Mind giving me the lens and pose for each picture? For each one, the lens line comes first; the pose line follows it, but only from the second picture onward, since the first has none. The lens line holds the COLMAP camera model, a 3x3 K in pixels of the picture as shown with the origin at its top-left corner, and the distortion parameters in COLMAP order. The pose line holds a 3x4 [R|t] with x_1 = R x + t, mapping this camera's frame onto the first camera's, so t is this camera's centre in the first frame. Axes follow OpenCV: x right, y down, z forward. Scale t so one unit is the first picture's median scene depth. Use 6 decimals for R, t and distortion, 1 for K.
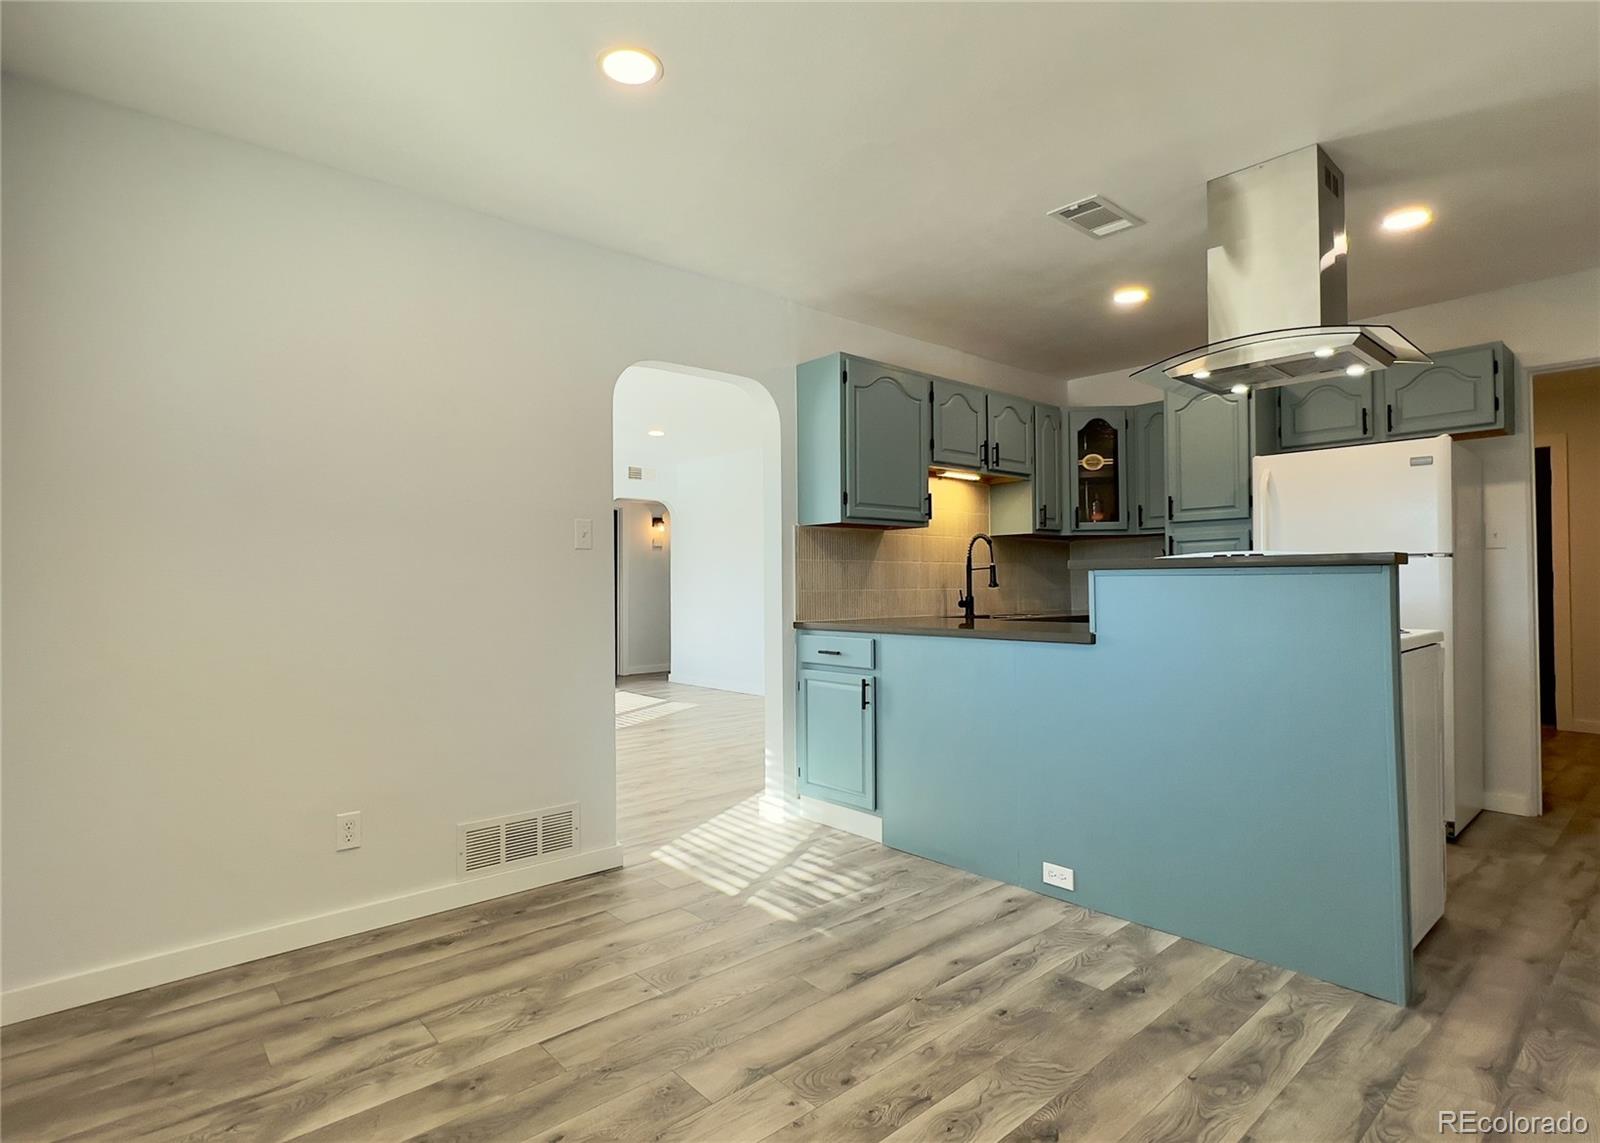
lens RADIAL K [[819.6, 0, 800.0], [0, 819.6, 571.5], [0, 0, 1]] dist [-0.002026, 0.001129]
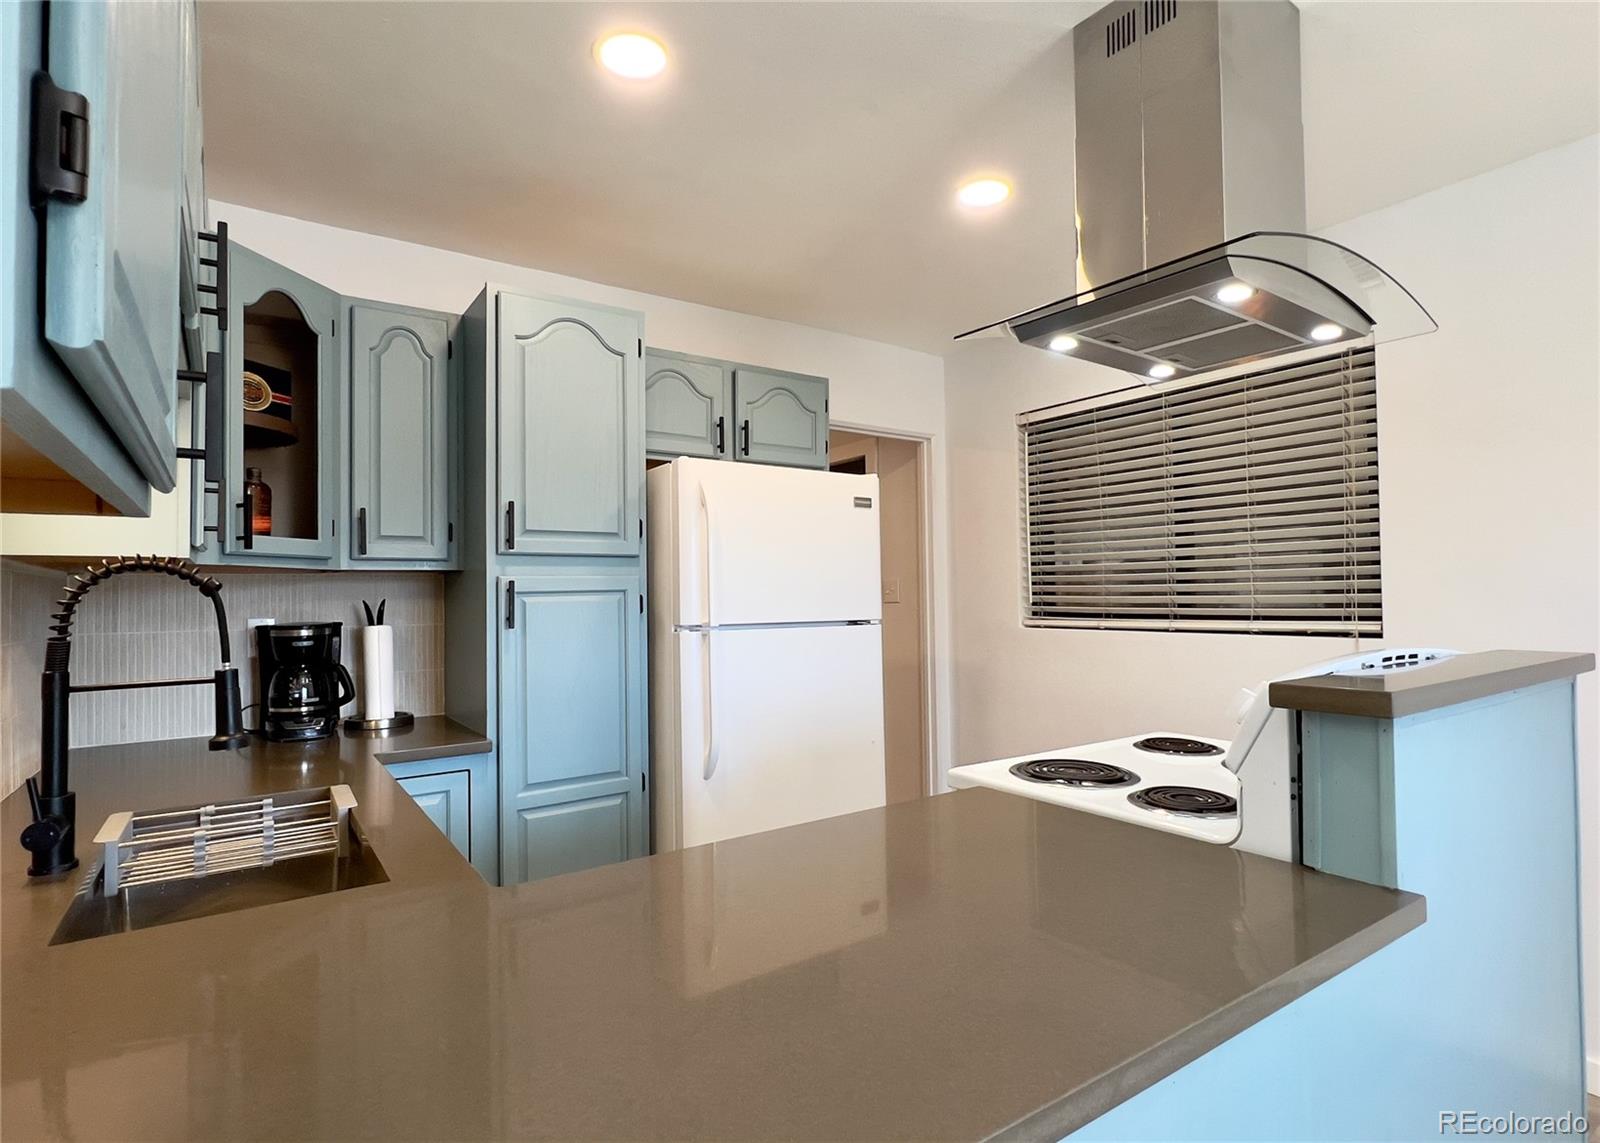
lens RADIAL K [[819.6, 0, 800.0], [0, 819.6, 571.5], [0, 0, 1]] dist [-0.002026, 0.001129]
pose [[0.118352, 0.031127, 0.992484, -0.023586], [-0.005093, 0.999514, -0.030740, -0.034475], [-0.992959, -0.001417, 0.118453, 0.757456]]
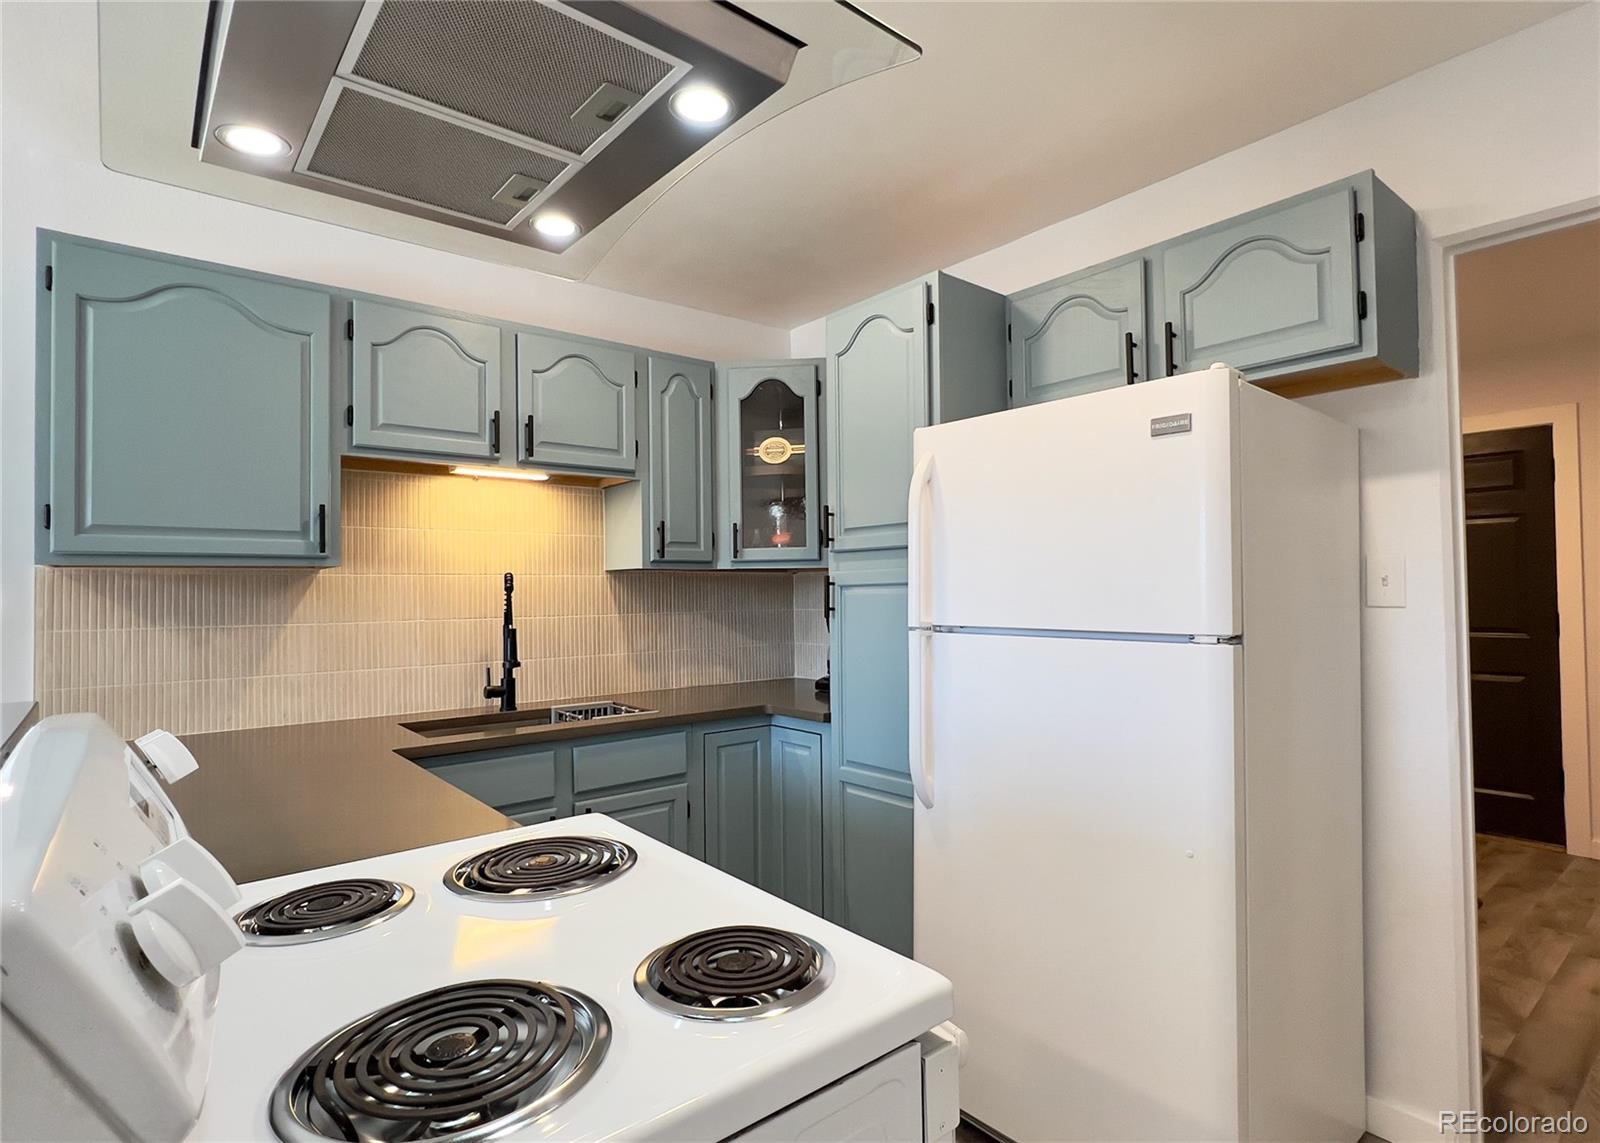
lens RADIAL K [[819.6, 0, 800.0], [0, 819.6, 571.5], [0, 0, 1]] dist [-0.002026, 0.001129]
pose [[0.999333, -0.004811, -0.036203, 0.448787], [0.004522, 0.999957, -0.008069, -0.041566], [0.036240, 0.007900, 0.999312, 0.429326]]
